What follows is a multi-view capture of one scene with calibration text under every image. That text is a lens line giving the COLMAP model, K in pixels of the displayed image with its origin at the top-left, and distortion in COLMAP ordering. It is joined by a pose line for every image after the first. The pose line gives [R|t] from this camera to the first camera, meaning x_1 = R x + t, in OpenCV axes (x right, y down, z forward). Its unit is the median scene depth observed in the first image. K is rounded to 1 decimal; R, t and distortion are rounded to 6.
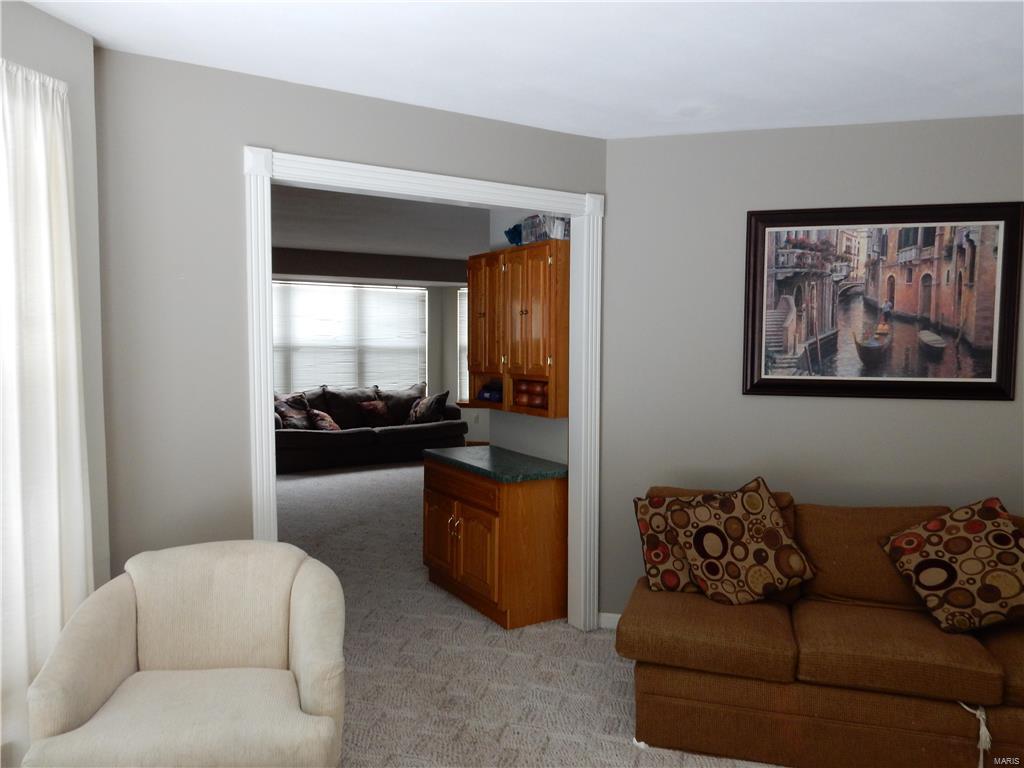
lens RADIAL K [[754.7, 0, 506.5], [0, 754.7, 389.7], [0, 0, 1]] dist [-0.012606, 0.012398]
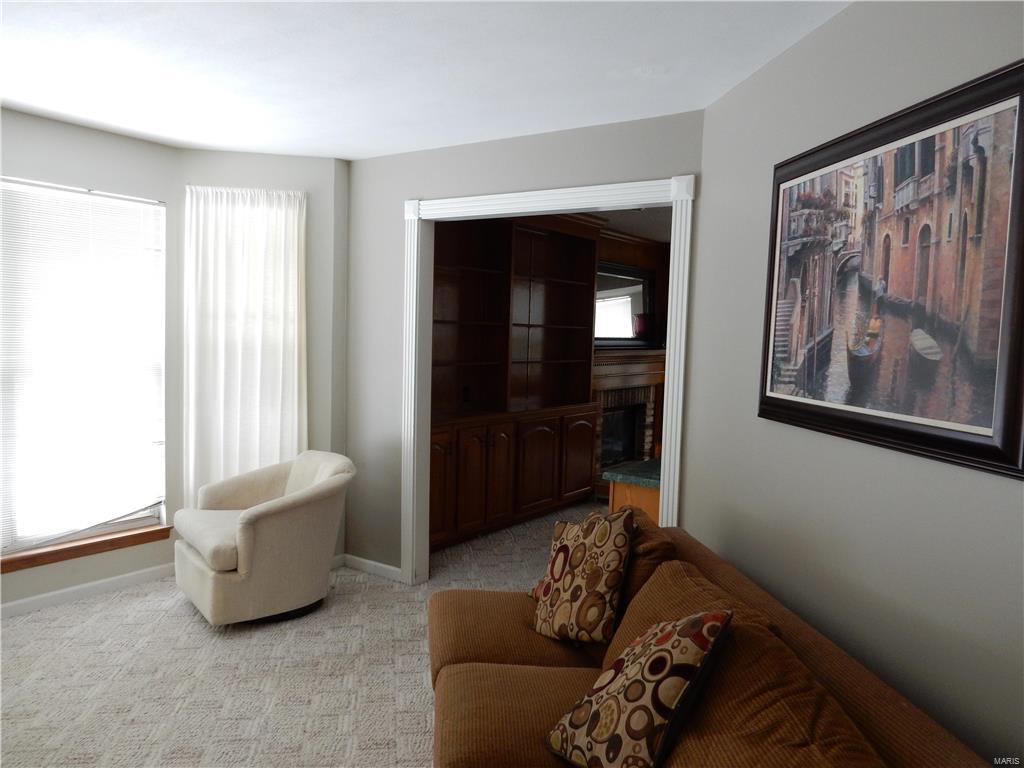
lens RADIAL K [[754.7, 0, 515.5], [0, 754.7, 387.0], [0, 0, 1]] dist [-0.012606, 0.012398]
pose [[0.400404, 0.075213, -0.913247, 0.934739], [-0.089838, 0.995047, 0.042561, -0.033746], [0.911924, 0.065002, 0.405178, 0.512290]]
